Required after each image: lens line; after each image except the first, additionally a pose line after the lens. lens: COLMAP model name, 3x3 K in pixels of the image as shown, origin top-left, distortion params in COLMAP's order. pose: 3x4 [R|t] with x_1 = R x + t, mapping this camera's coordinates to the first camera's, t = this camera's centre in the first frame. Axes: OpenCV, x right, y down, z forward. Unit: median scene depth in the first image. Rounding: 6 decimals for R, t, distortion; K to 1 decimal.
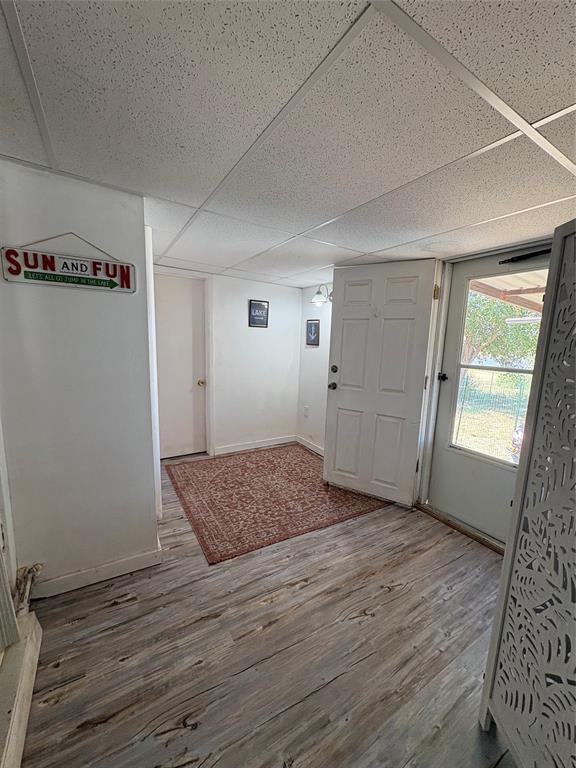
lens RADIAL K [[309.1, 0, 290.2], [0, 309.1, 385.6], [0, 0, 1]] dist [-0.002906, -0.000220]
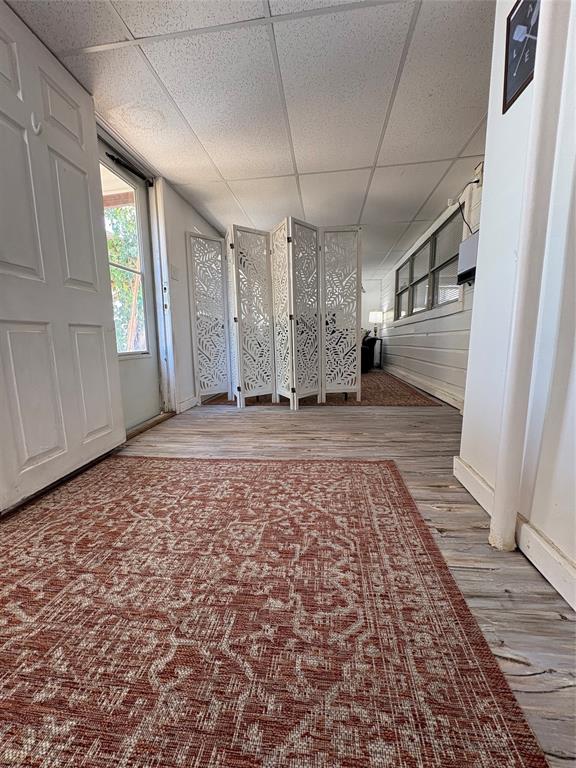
lens RADIAL K [[309.1, 0, 289.7], [0, 309.1, 386.4], [0, 0, 1]] dist [-0.002906, -0.000220]
pose [[-0.790288, -0.117083, 0.601445, -0.397287], [0.079823, 0.953536, 0.290511, 0.067759], [-0.607514, 0.277597, -0.744223, 1.325684]]
